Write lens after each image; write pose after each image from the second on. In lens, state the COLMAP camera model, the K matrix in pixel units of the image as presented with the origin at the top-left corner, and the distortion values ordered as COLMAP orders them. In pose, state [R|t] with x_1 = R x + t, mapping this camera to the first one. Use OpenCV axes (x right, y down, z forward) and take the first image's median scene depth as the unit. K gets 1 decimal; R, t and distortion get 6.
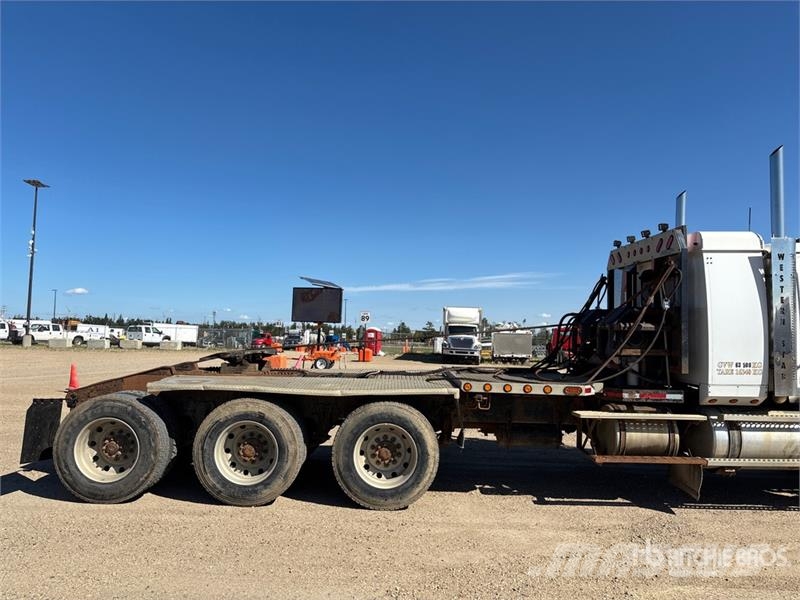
lens RADIAL K [[623.4, 0, 396.6], [0, 623.4, 303.6], [0, 0, 1]] dist [0.017605, -0.003032]
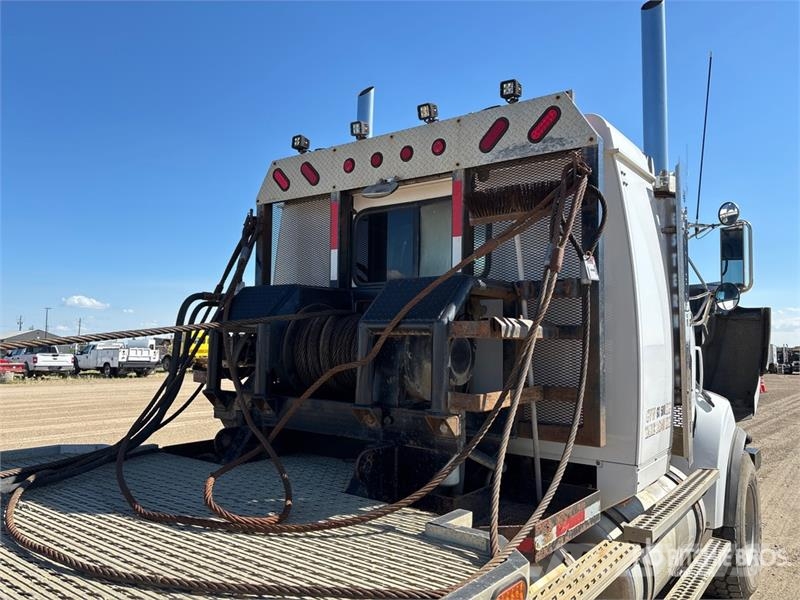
lens RADIAL K [[602.3, 0, 406.3], [0, 602.3, 301.6], [0, 0, 1]] dist [0.027156, -0.026806]
pose [[0.600652, 0.046425, 0.798162, 0.030828], [-0.038296, 0.998837, -0.029278, 0.015028], [-0.798593, -0.012981, 0.601731, 0.368165]]
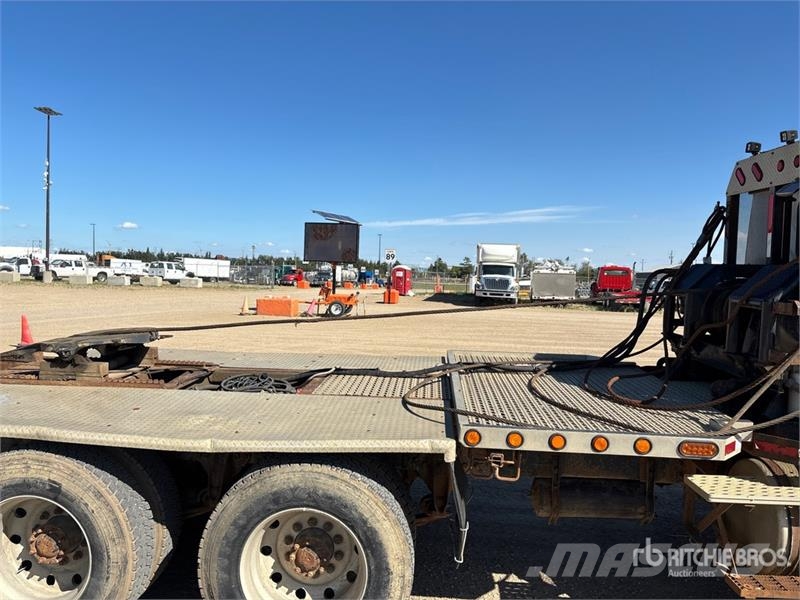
lens RADIAL K [[602.3, 0, 402.5], [0, 602.3, 298.3], [0, 0, 1]] dist [0.027156, -0.026806]
pose [[0.998273, 0.007104, -0.058315, 0.035479], [-0.001187, 0.994898, 0.100875, -0.007879], [0.058734, -0.100632, 0.993189, 0.225435]]
